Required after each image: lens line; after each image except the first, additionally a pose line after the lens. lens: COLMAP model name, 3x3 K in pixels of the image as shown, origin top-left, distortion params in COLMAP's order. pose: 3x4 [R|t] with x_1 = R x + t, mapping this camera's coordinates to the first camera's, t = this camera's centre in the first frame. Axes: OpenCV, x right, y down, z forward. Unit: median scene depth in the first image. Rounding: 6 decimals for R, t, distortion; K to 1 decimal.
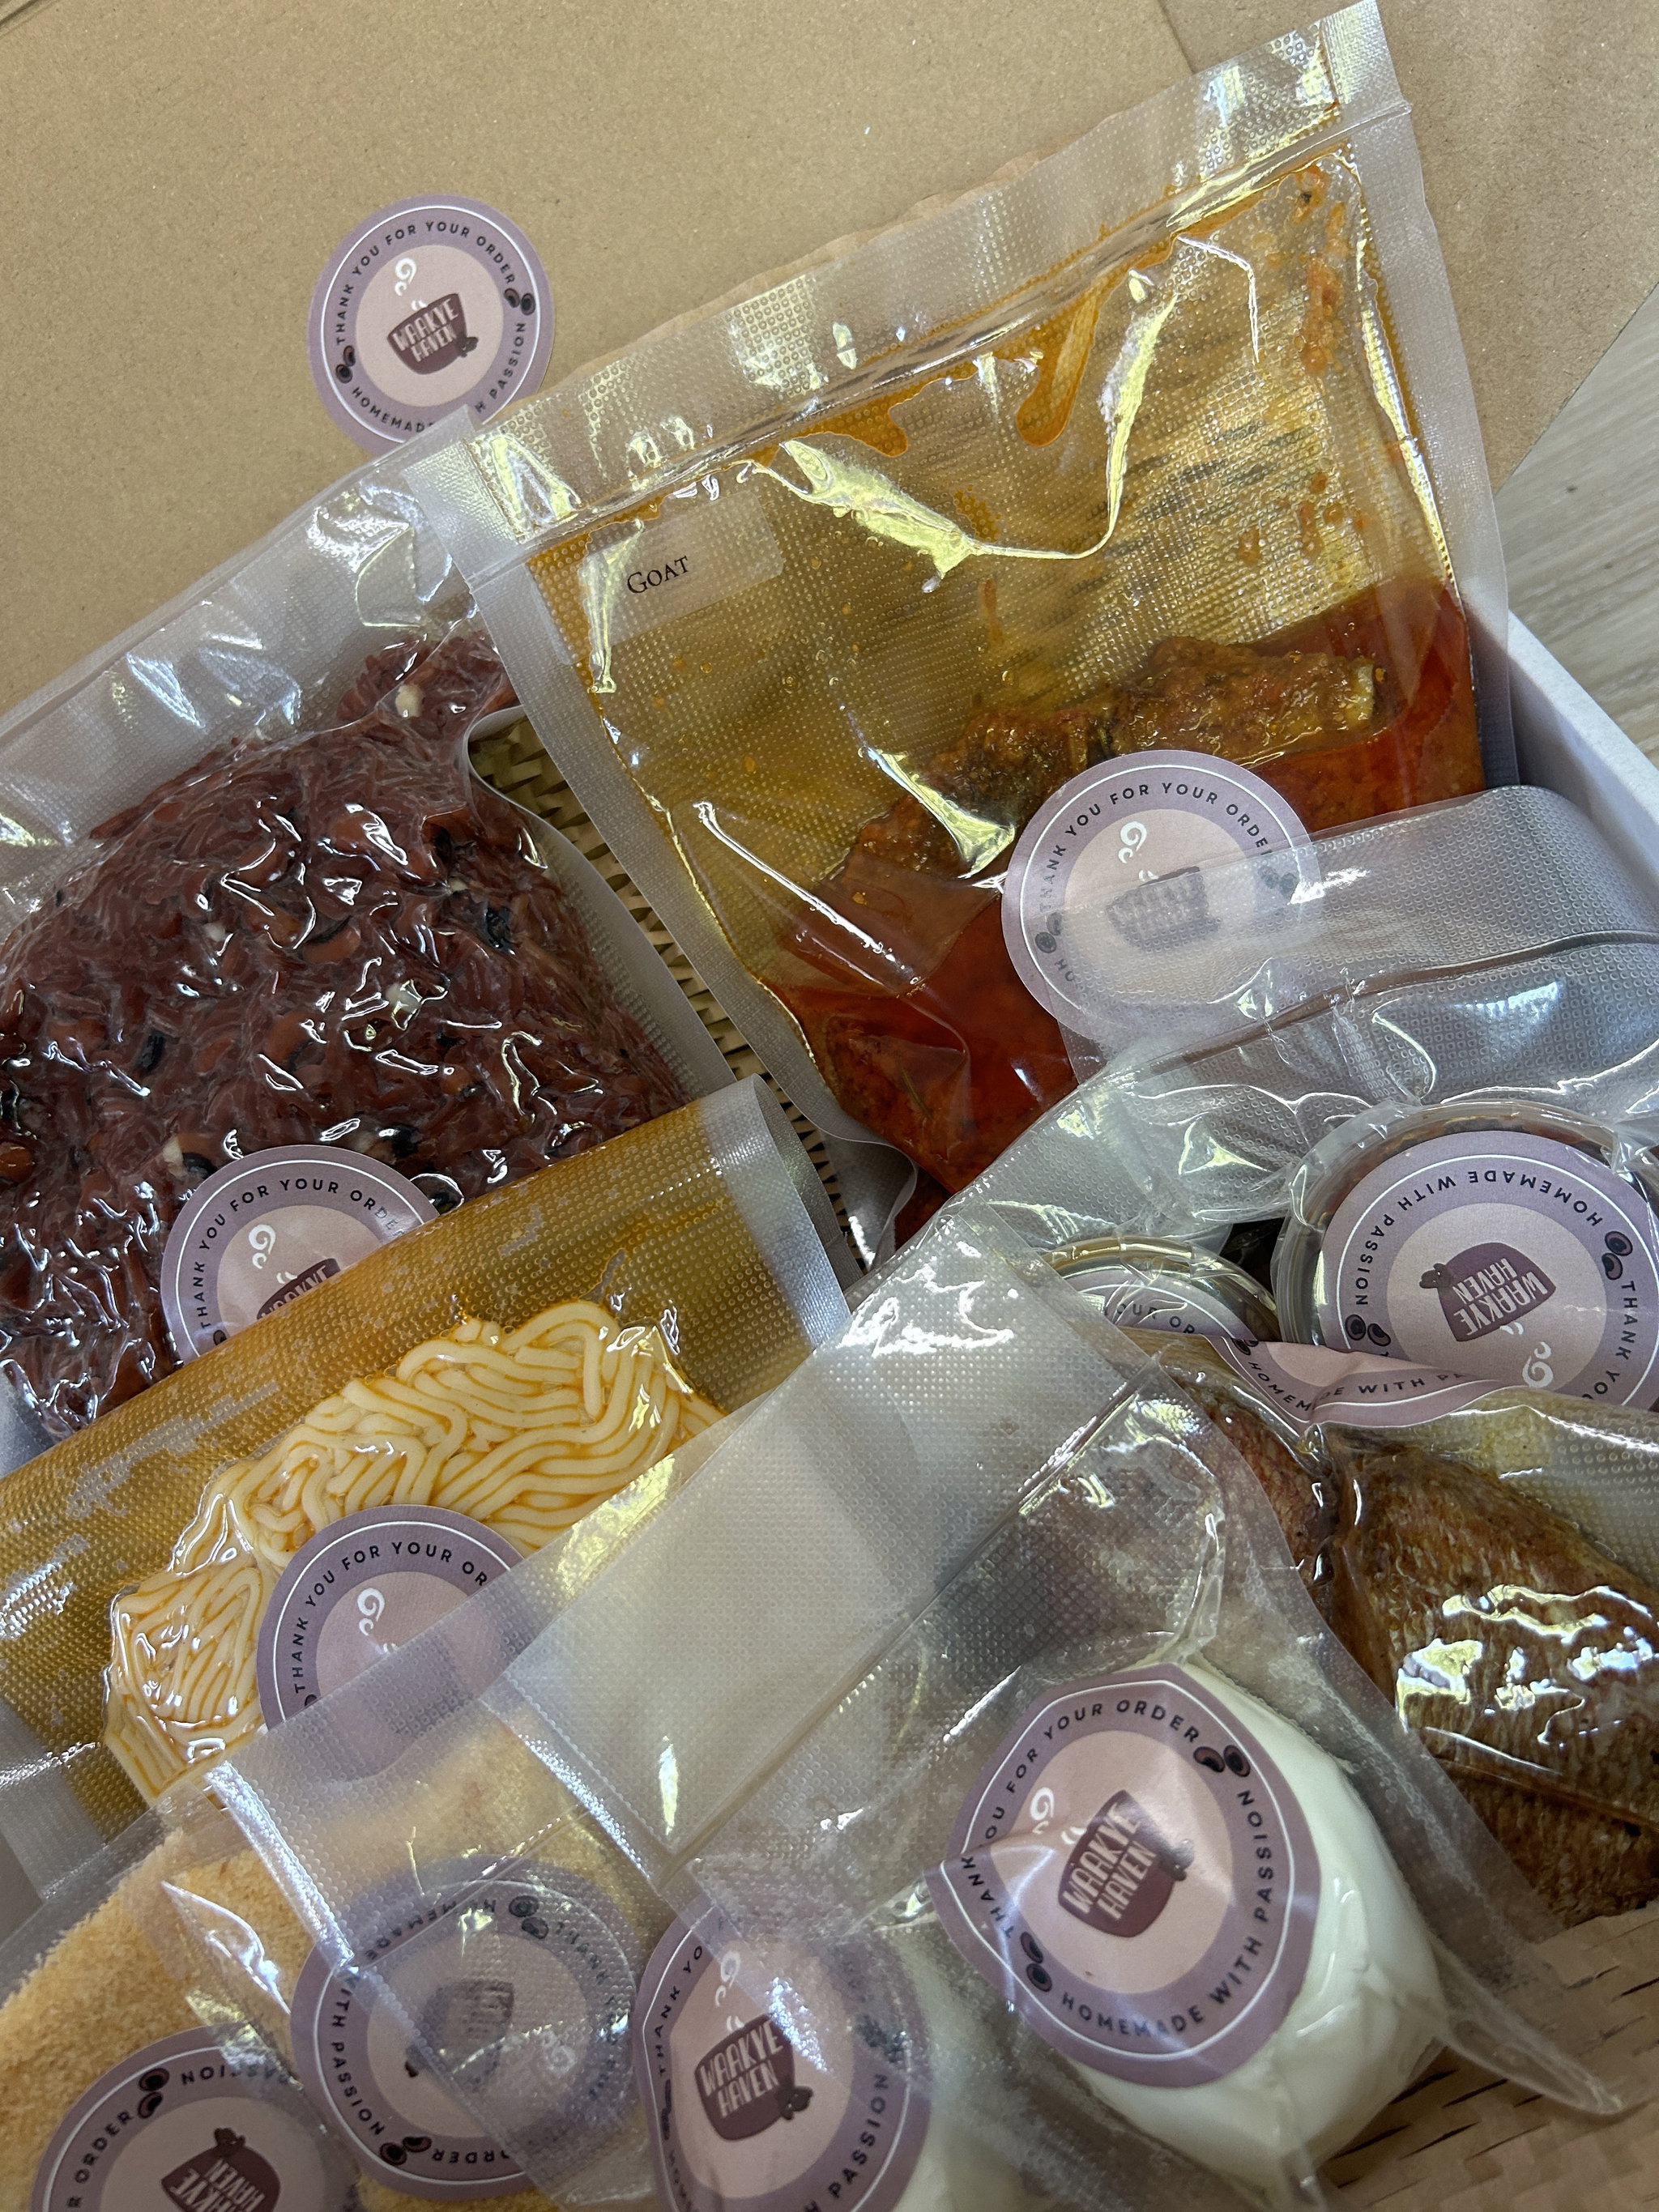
lens RADIAL K [[1671.5, 0, 829.5], [0, 1671.5, 1106.0], [0, 0, 1]] dist [-0.096628, 0.098724]
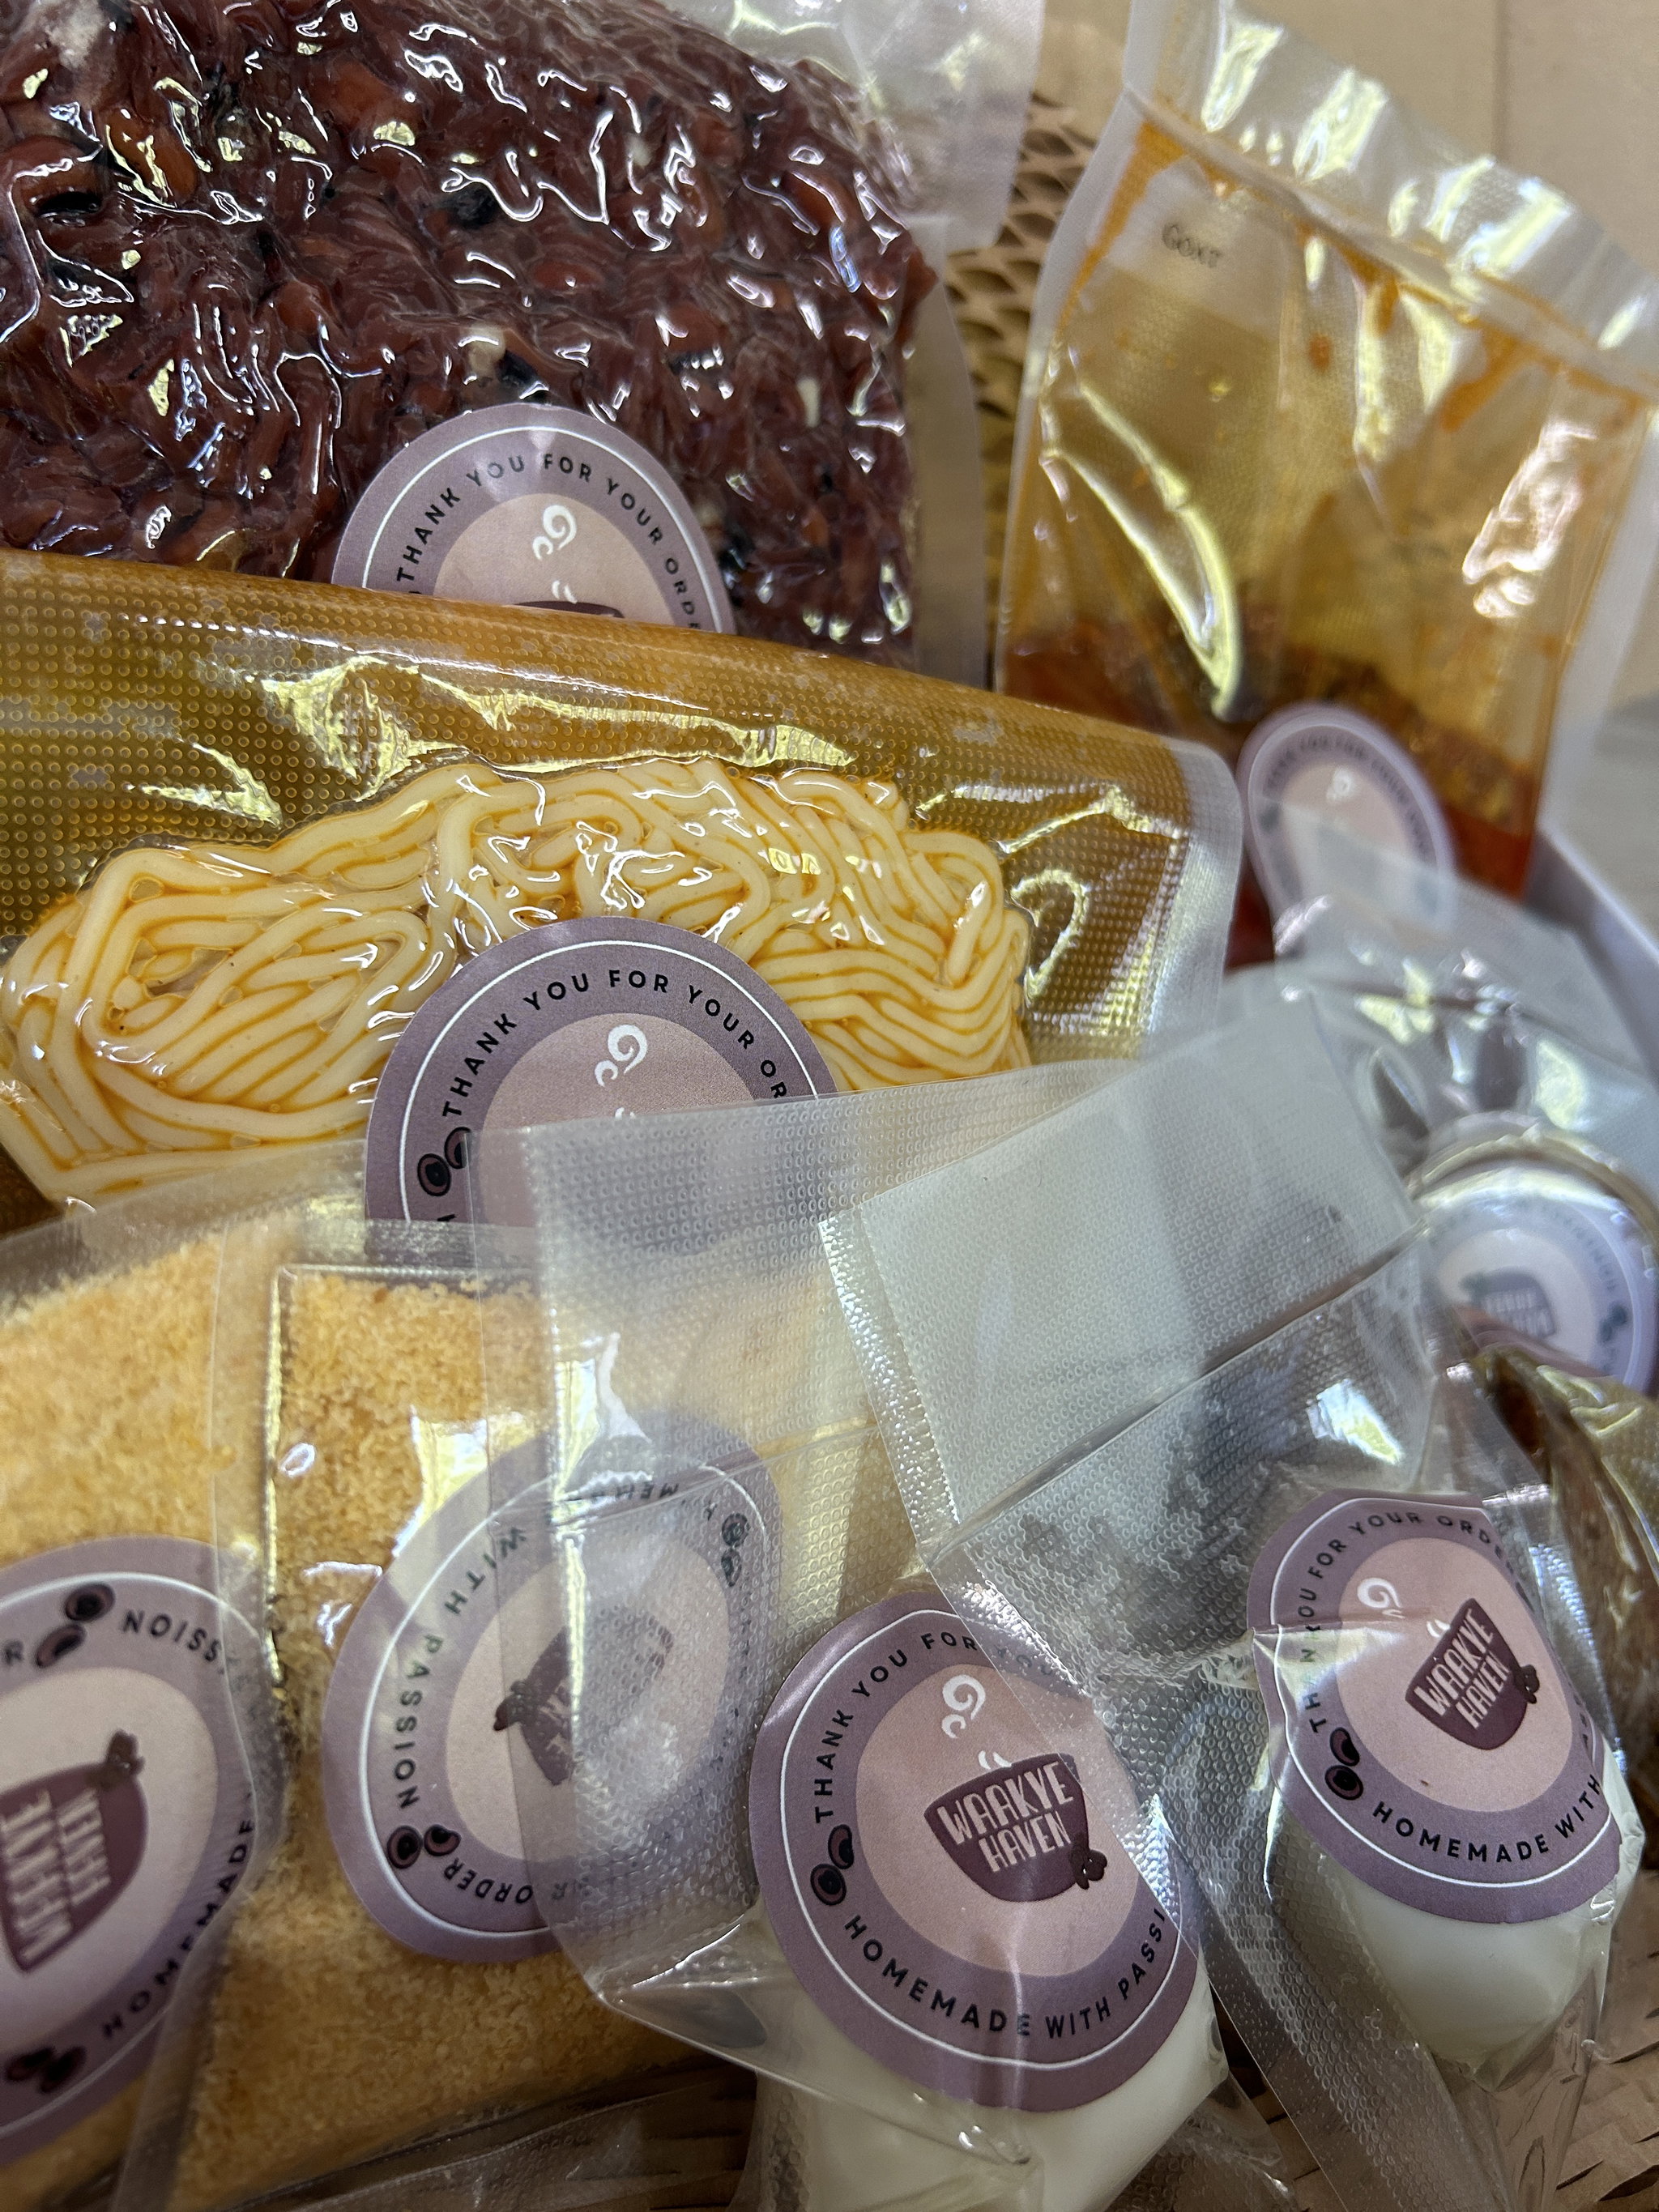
lens RADIAL K [[1698.0, 0, 816.4], [0, 1698.0, 1143.2], [0, 0, 1]] dist [-0.006931, 0.000469]
pose [[0.683210, 0.470799, 0.558186, -0.635877], [-0.406349, 0.880239, -0.245070, 0.509541], [-0.606716, -0.059384, 0.792697, 0.438076]]
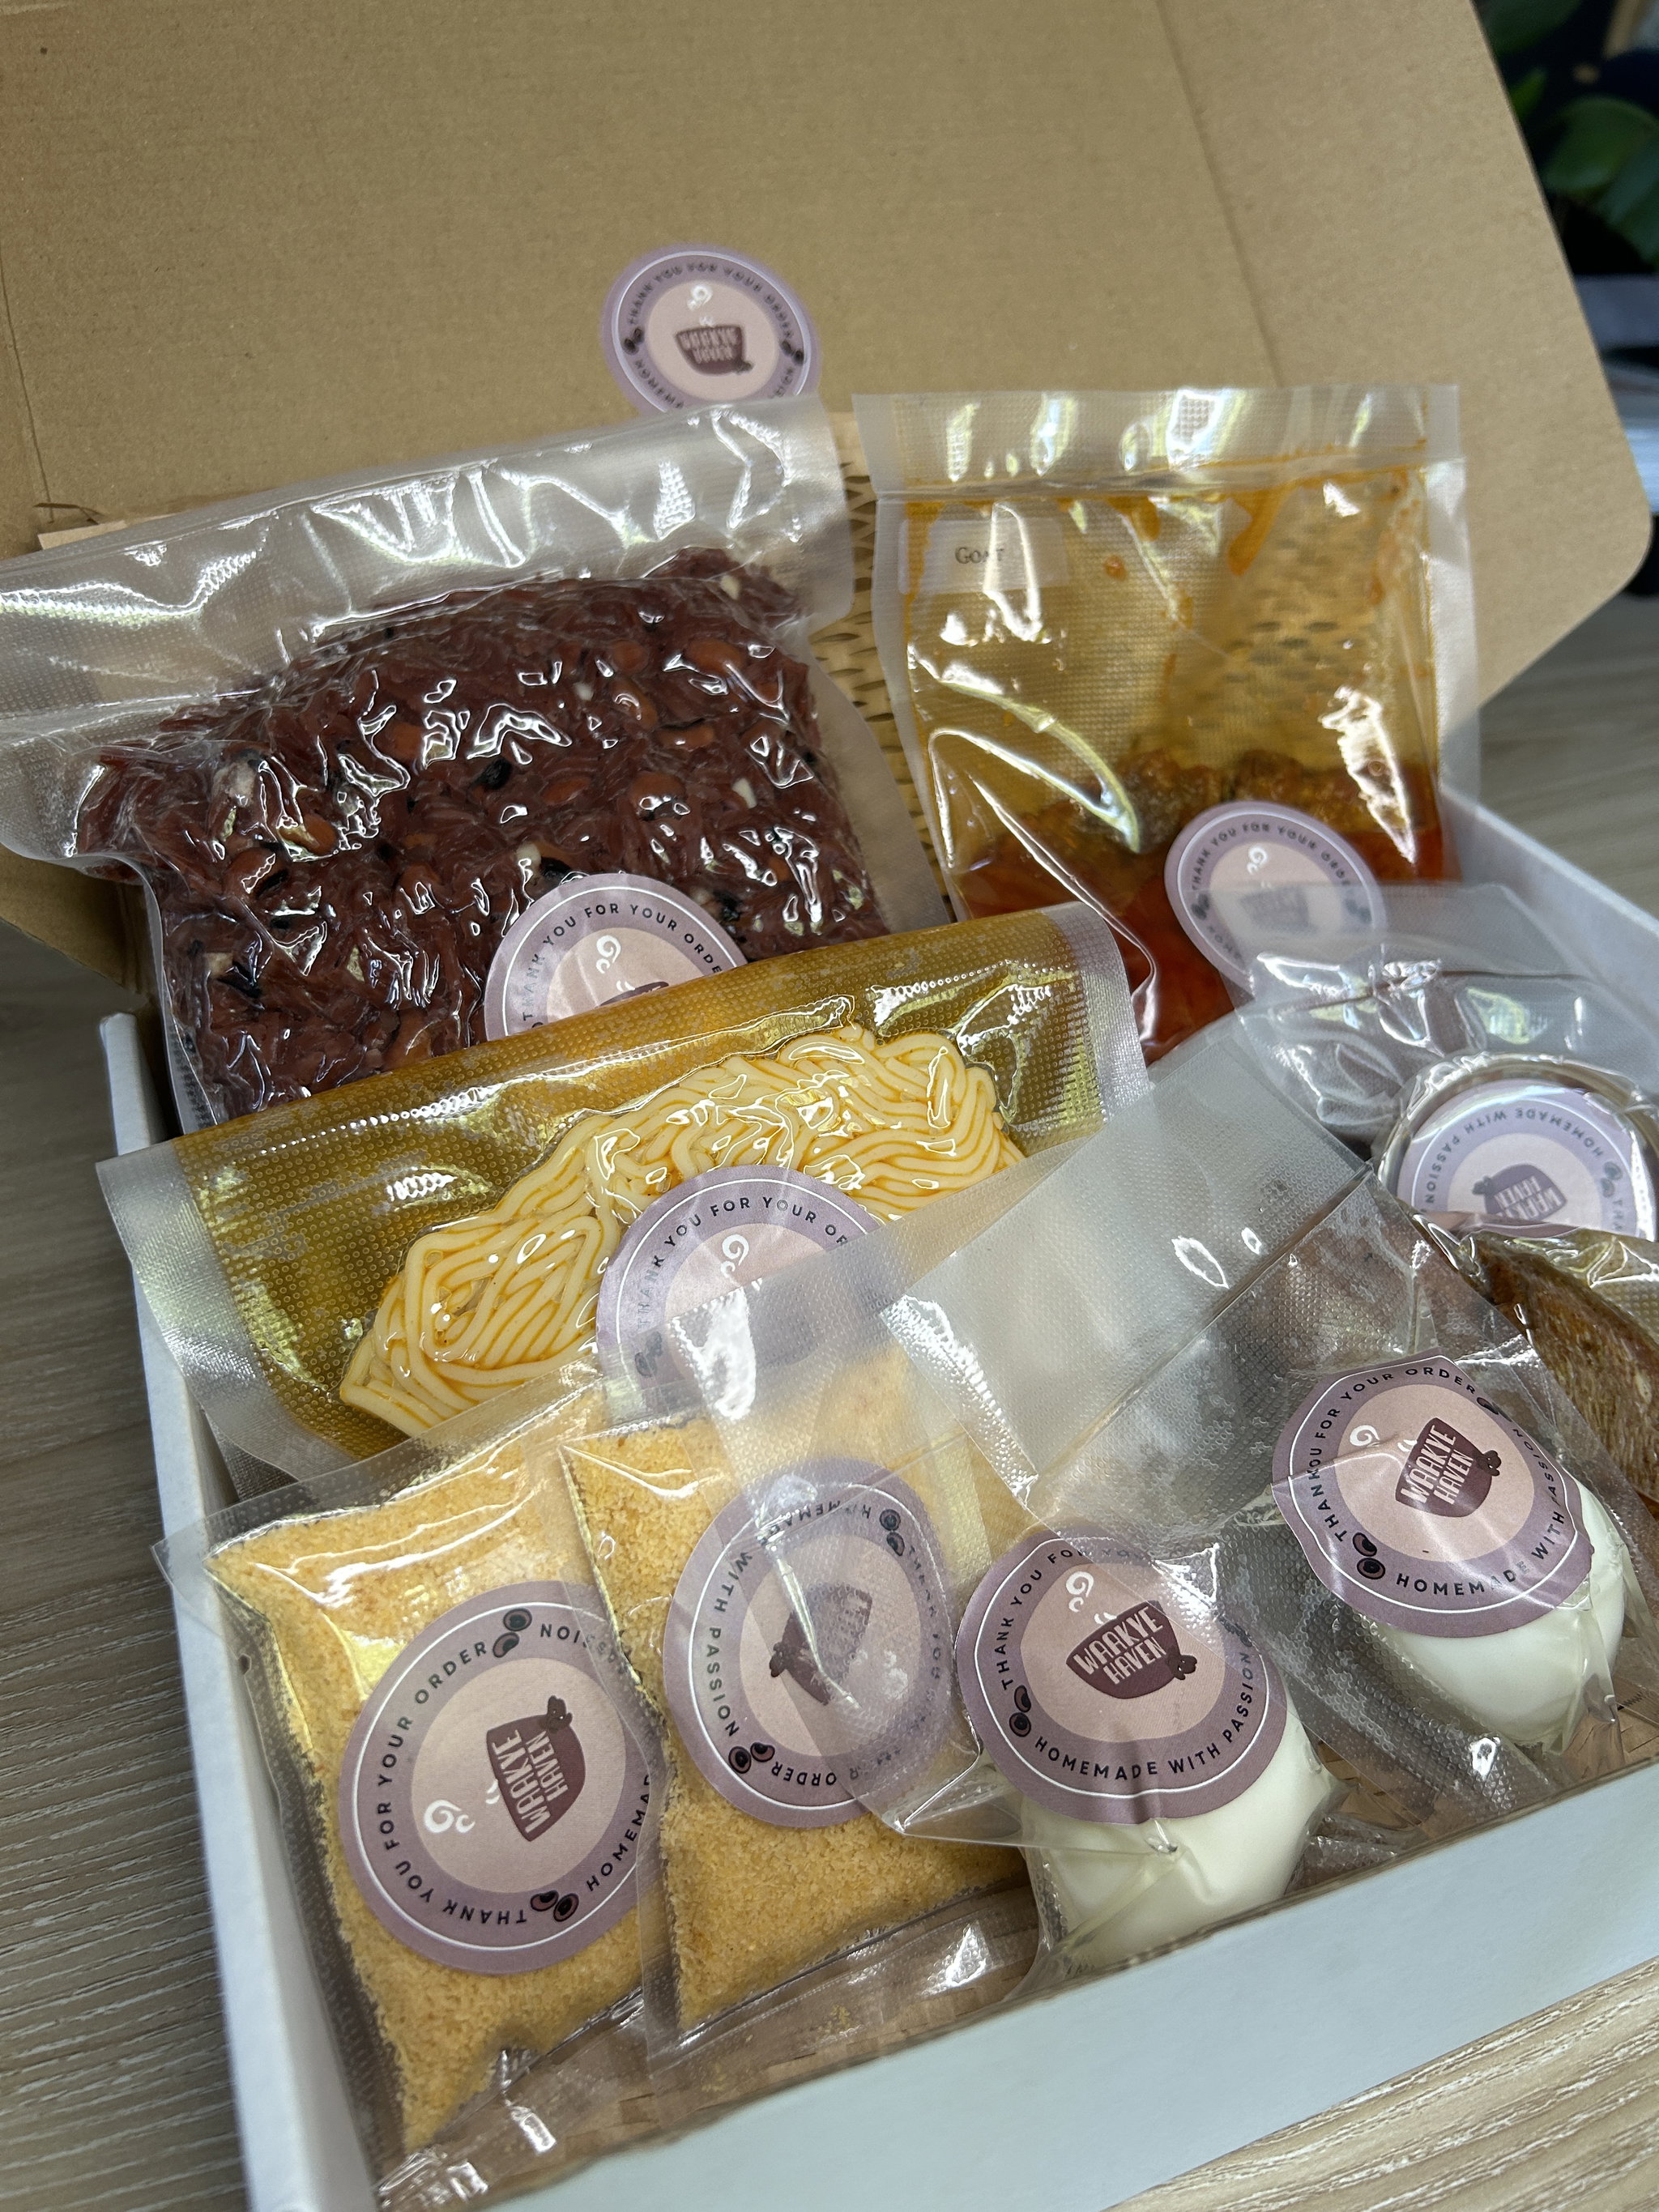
lens RADIAL K [[1691.3, 0, 829.5], [0, 1691.3, 1106.0], [0, 0, 1]] dist [-0.005182, -0.008089]
pose [[0.898747, 0.239582, 0.367225, -0.693347], [-0.136188, 0.948626, -0.285589, 0.555764], [-0.416781, 0.206661, 0.885203, -0.007028]]
